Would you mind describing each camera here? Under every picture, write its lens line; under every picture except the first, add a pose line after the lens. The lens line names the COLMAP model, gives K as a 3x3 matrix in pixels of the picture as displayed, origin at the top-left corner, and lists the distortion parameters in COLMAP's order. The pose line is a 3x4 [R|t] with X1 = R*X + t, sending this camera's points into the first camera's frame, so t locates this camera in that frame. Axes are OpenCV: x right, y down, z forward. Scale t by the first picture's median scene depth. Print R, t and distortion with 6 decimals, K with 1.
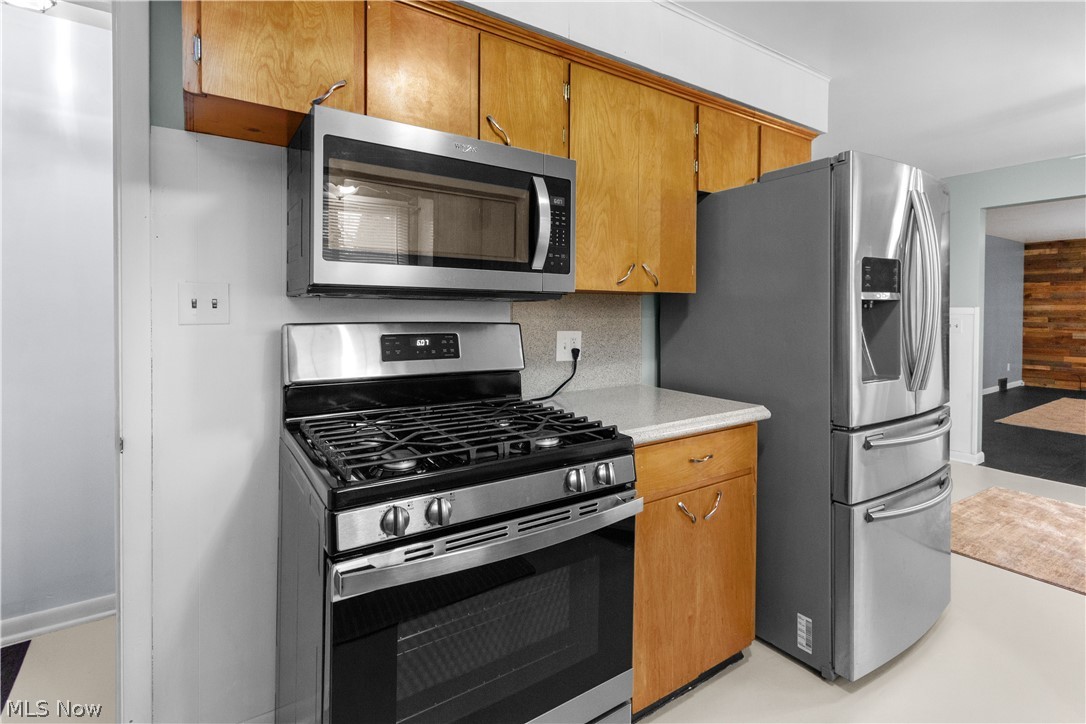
lens RADIAL K [[522.8, 0, 561.5], [0, 522.8, 313.3], [0, 0, 1]] dist [0.001541, 0.000872]
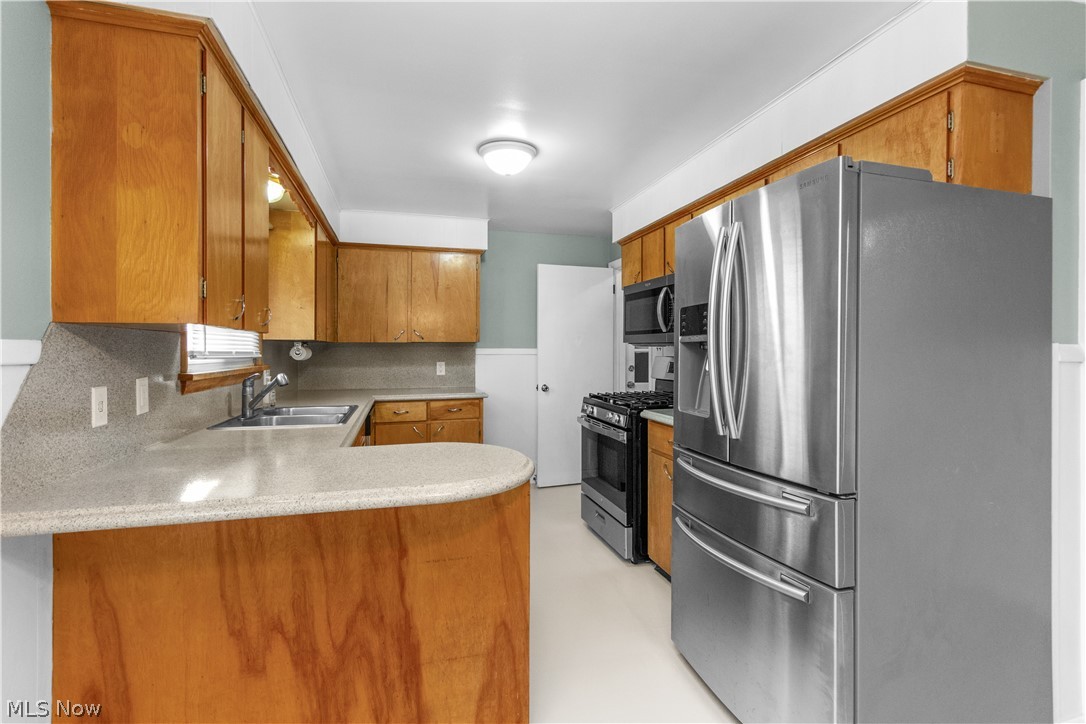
lens RADIAL K [[522.8, 0, 548.7], [0, 522.8, 353.7], [0, 0, 1]] dist [0.001541, 0.000872]
pose [[-0.328547, -0.003375, -0.944482, 1.770951], [-0.008705, 0.999962, -0.000545, 0.003851], [0.944447, 0.008043, -0.328564, 1.060400]]
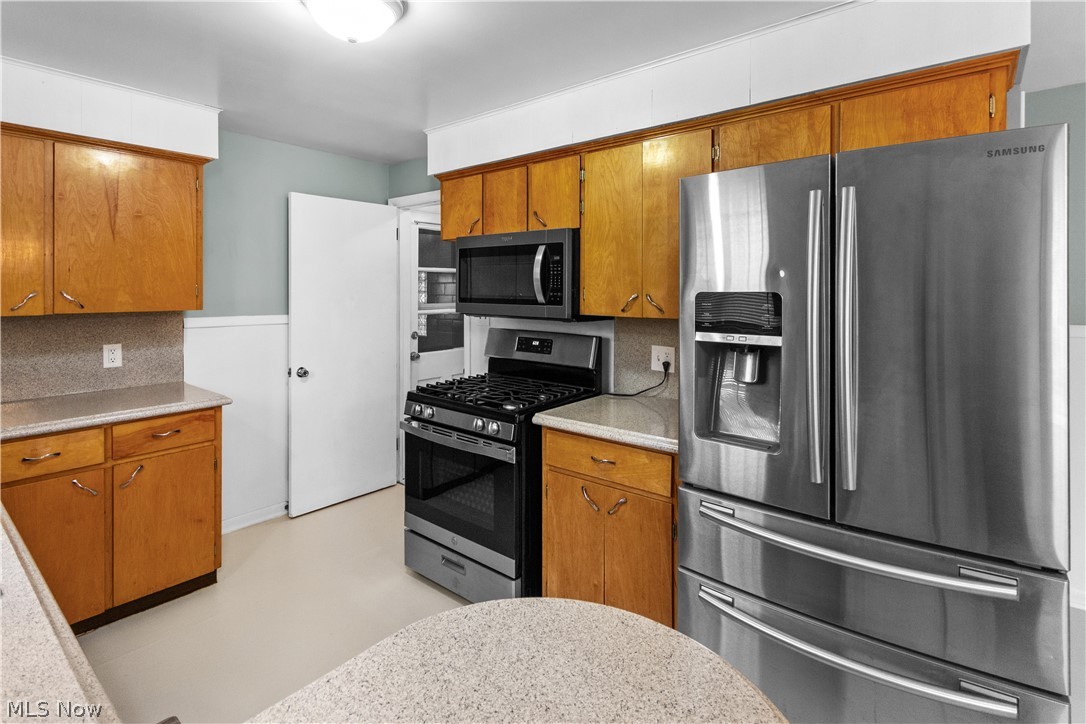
lens RADIAL K [[522.8, 0, 539.0], [0, 522.8, 294.6], [0, 0, 1]] dist [0.001541, 0.000872]
pose [[0.282775, 0.003463, -0.959180, 1.281532], [-0.008037, 0.999967, 0.001241, -0.098161], [0.959153, 0.007358, 0.282793, 0.471171]]
